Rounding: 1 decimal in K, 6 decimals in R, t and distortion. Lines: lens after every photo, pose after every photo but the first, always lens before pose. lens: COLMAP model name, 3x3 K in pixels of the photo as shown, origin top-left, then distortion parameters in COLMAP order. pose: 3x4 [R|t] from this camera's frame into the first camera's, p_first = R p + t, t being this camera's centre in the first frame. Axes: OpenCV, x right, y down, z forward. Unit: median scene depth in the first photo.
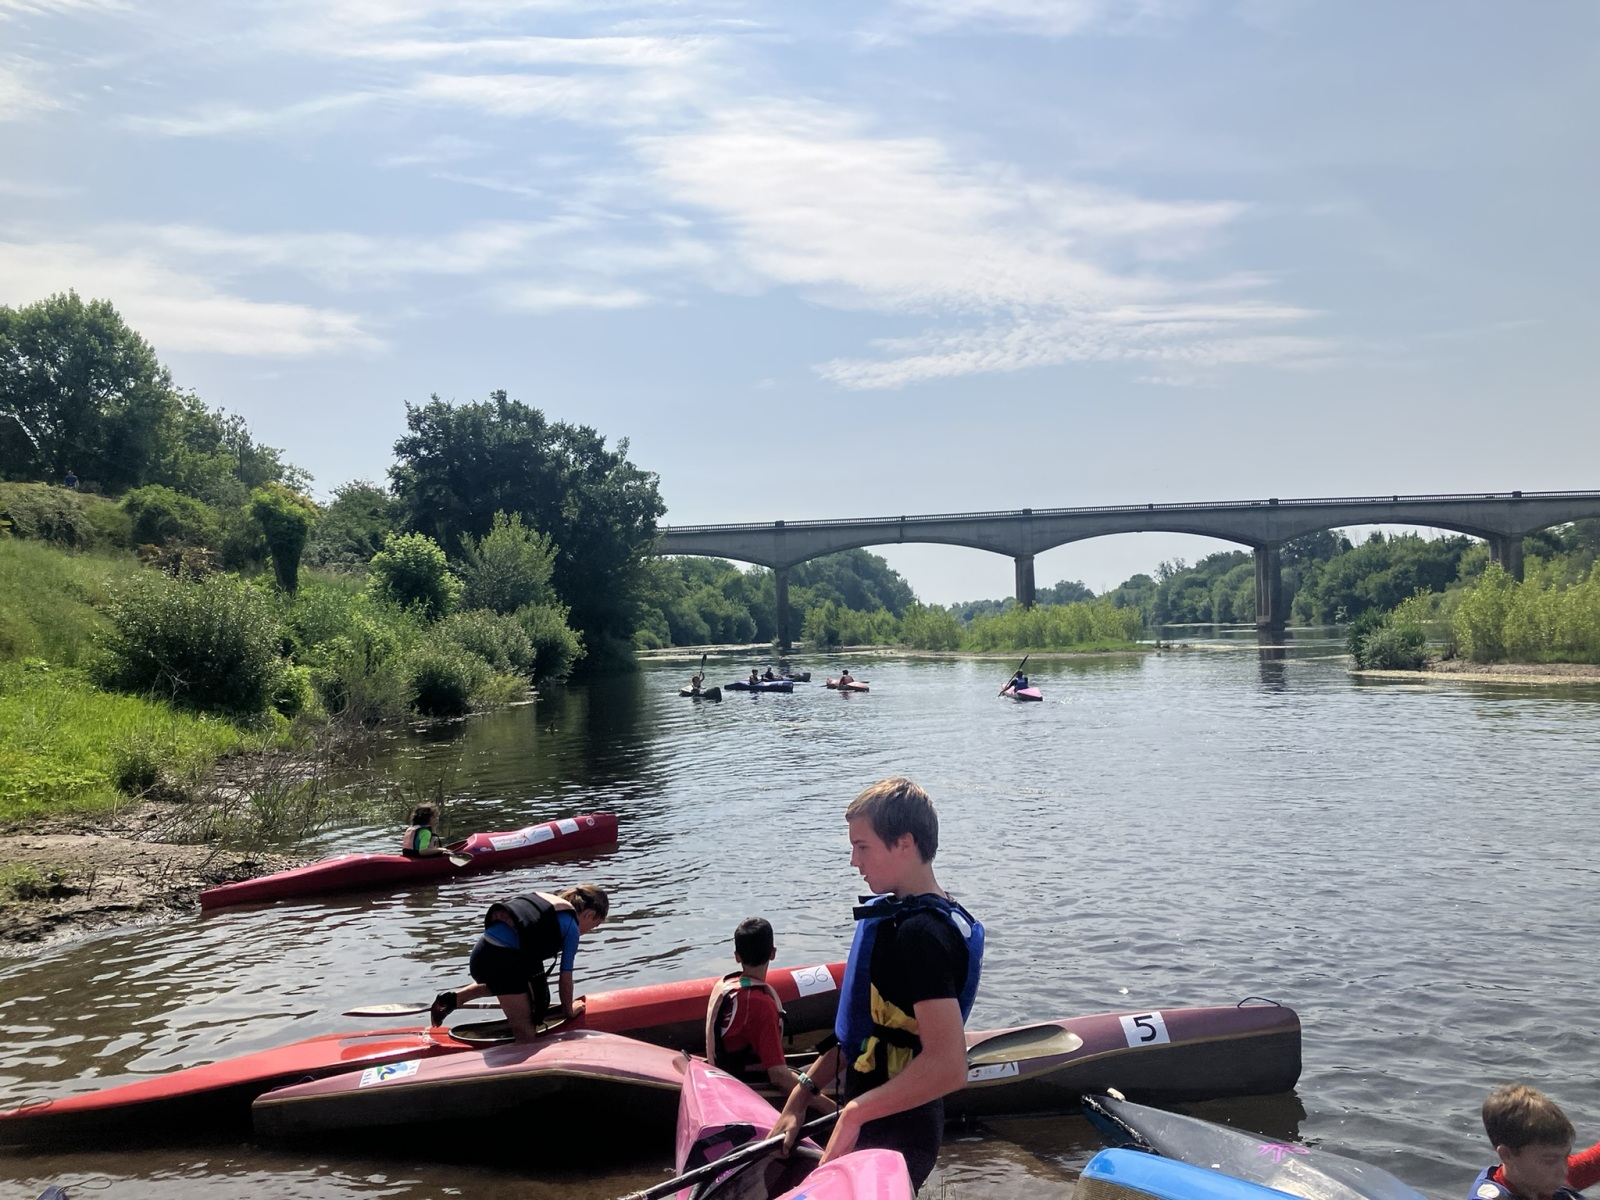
lens RADIAL K [[1316.2, 0, 790.4], [0, 1316.2, 606.6], [0, 0, 1]] dist [0.068921, -0.087857]
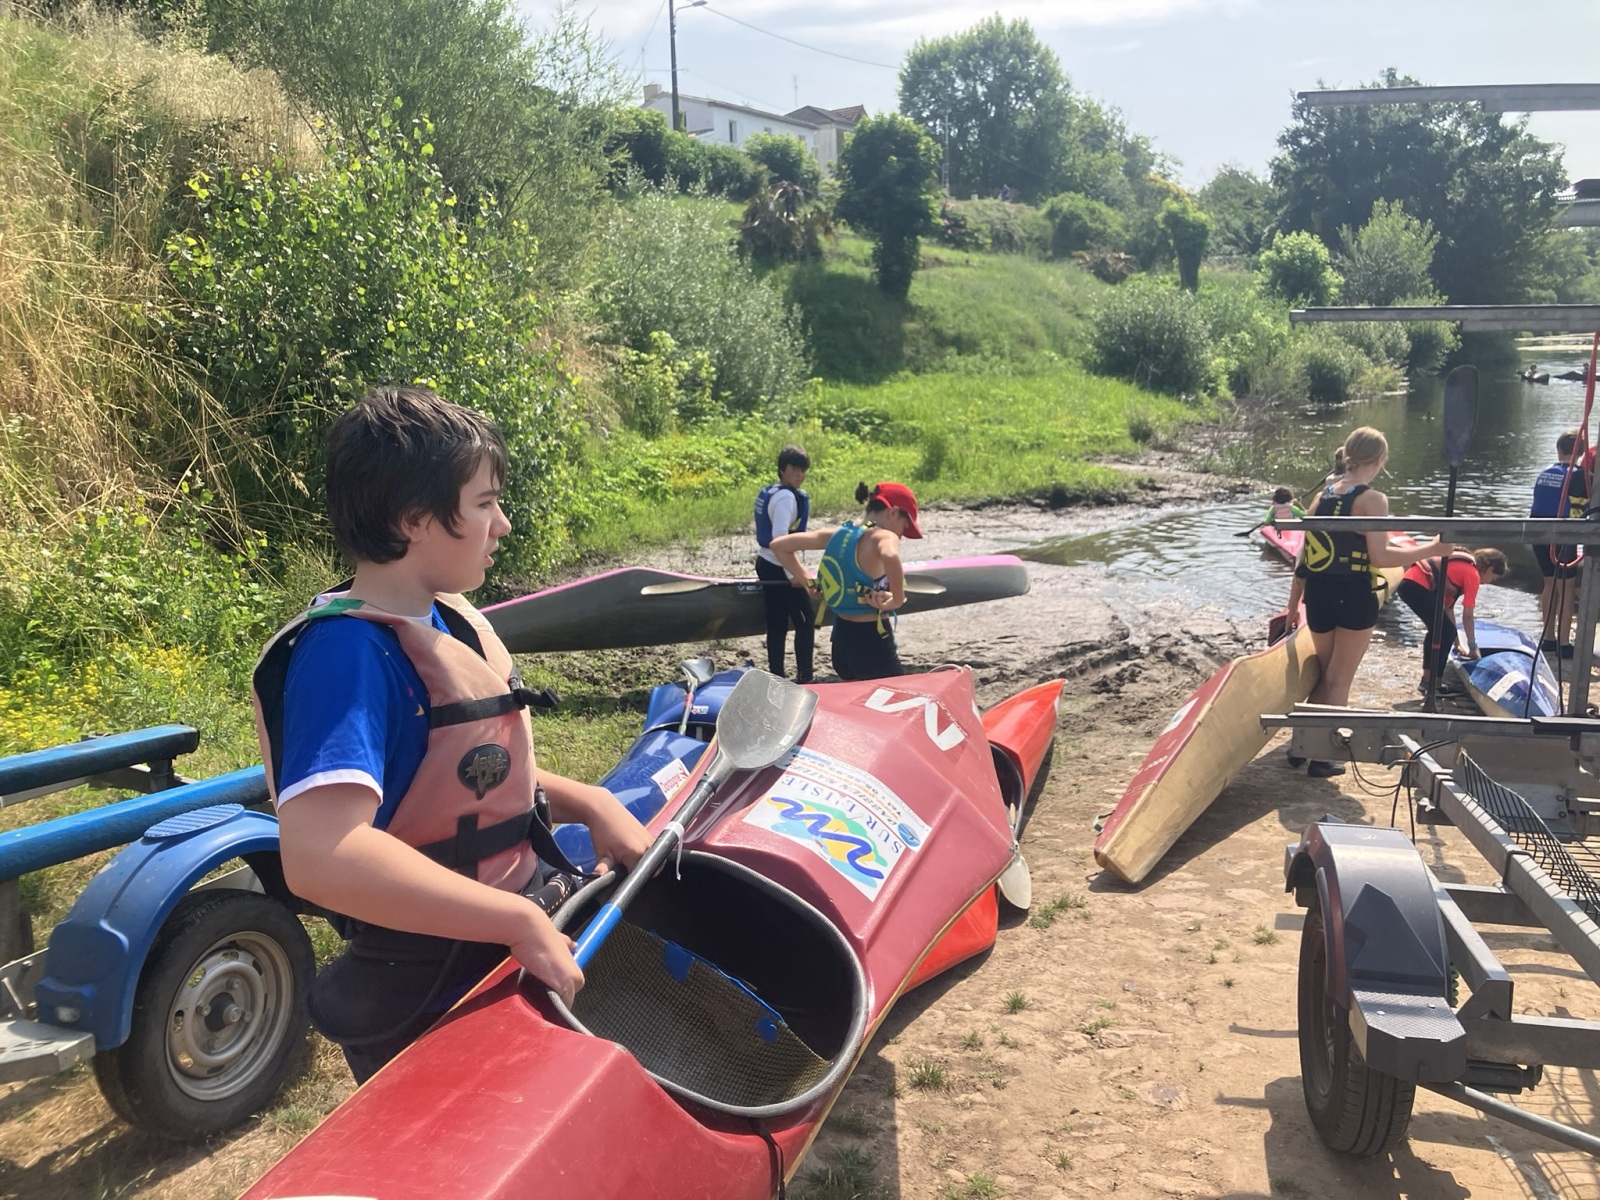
lens RADIAL K [[1344.2, 0, 817.7], [0, 1344.2, 599.4], [0, 0, 1]] dist [-0.034854, 0.066068]
pose [[0.830481, 0.113070, -0.545451, 0.012514], [0.013745, 0.974725, 0.222984, -0.007501], [0.556878, -0.192681, 0.807936, -0.104896]]
